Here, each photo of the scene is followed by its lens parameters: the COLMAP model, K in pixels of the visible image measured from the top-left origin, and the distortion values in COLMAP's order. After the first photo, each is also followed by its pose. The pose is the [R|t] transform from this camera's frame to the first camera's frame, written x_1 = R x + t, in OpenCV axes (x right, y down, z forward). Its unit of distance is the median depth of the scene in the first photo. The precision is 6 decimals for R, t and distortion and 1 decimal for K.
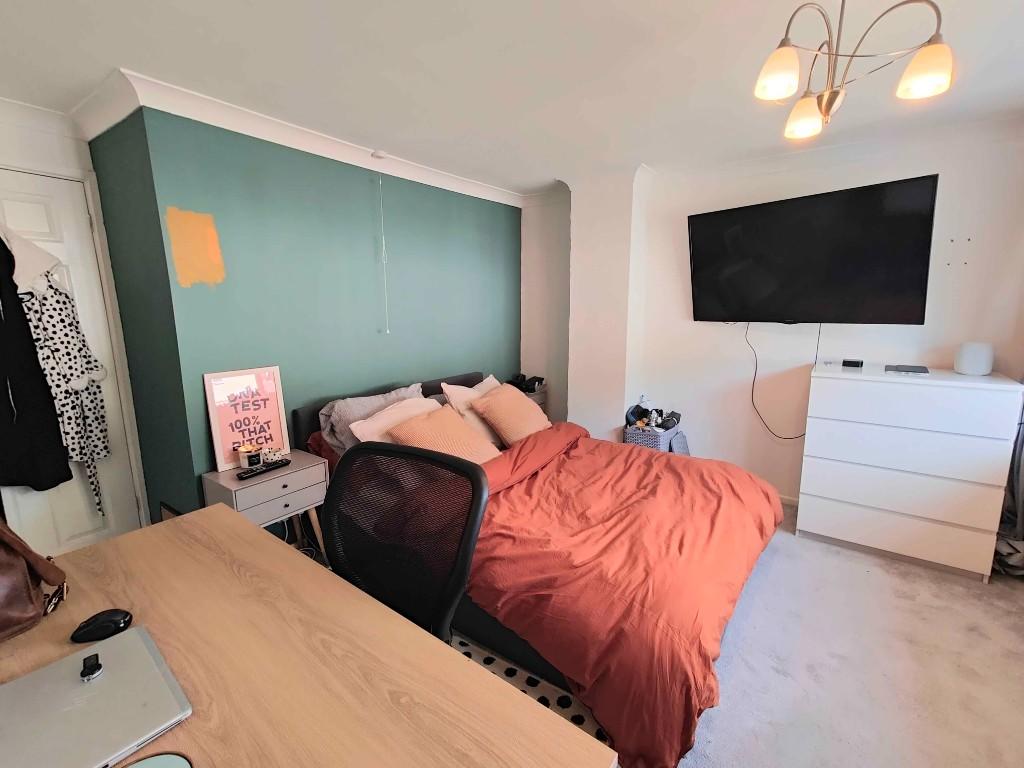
lens RADIAL K [[437.9, 0, 512.7], [0, 437.9, 391.9], [0, 0, 1]] dist [0.001859, 0.000122]
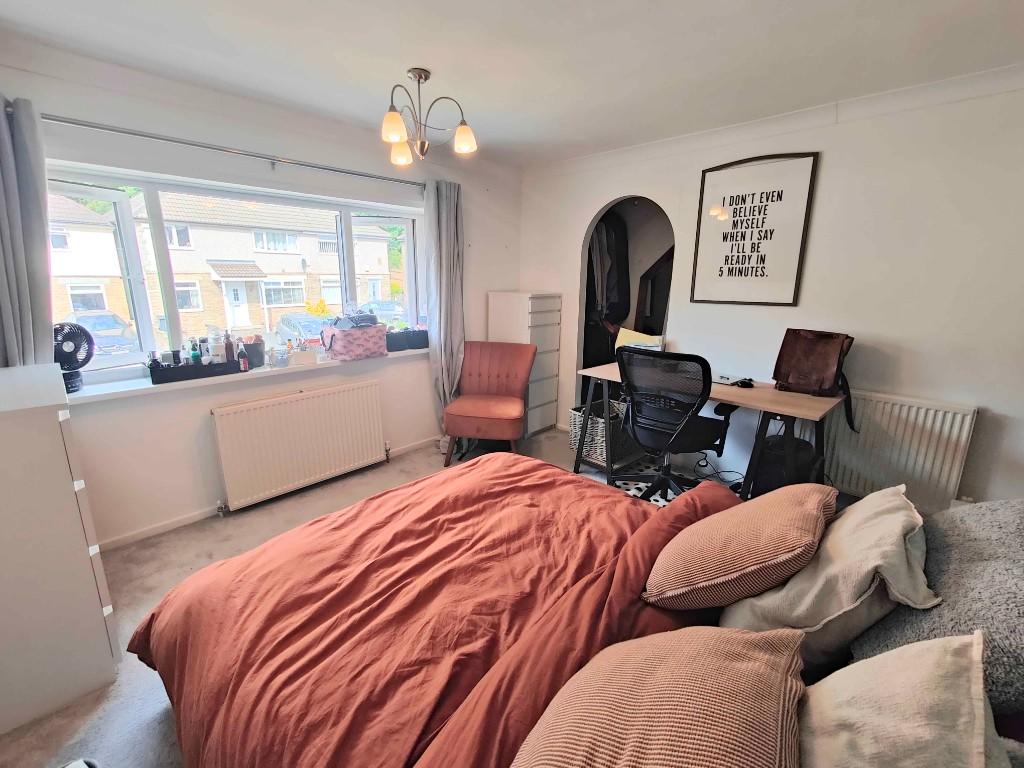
lens RADIAL K [[452.4, 0, 512.0], [0, 452.4, 384.0], [0, 0, 1]] dist [0.012014, 0.000311]
pose [[-0.989088, -0.042863, 0.140953, 0.068129], [0.021955, 0.903174, 0.428714, -0.311585], [-0.145681, 0.427130, -0.892377, 1.497377]]
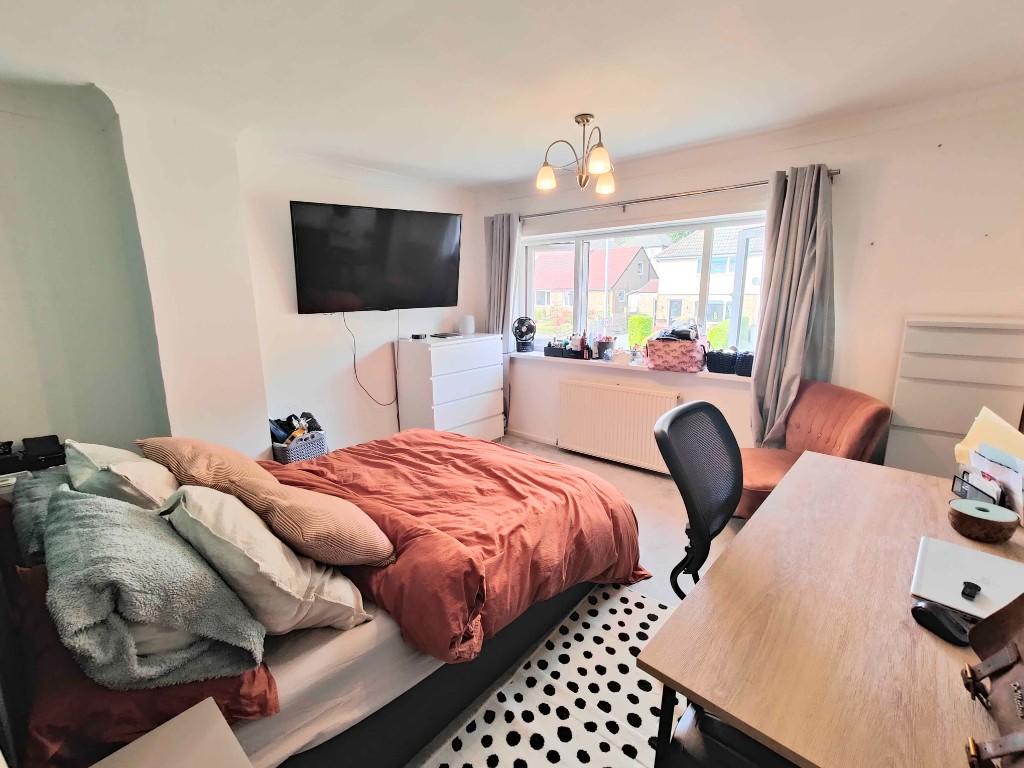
lens RADIAL K [[452.4, 0, 512.0], [0, 452.4, 384.0], [0, 0, 1]] dist [0.012014, 0.000311]
pose [[0.104448, -0.198549, 0.974509, -0.721293], [0.214990, 0.961208, 0.172797, -0.120963], [-0.971015, 0.191462, 0.143083, 0.616546]]
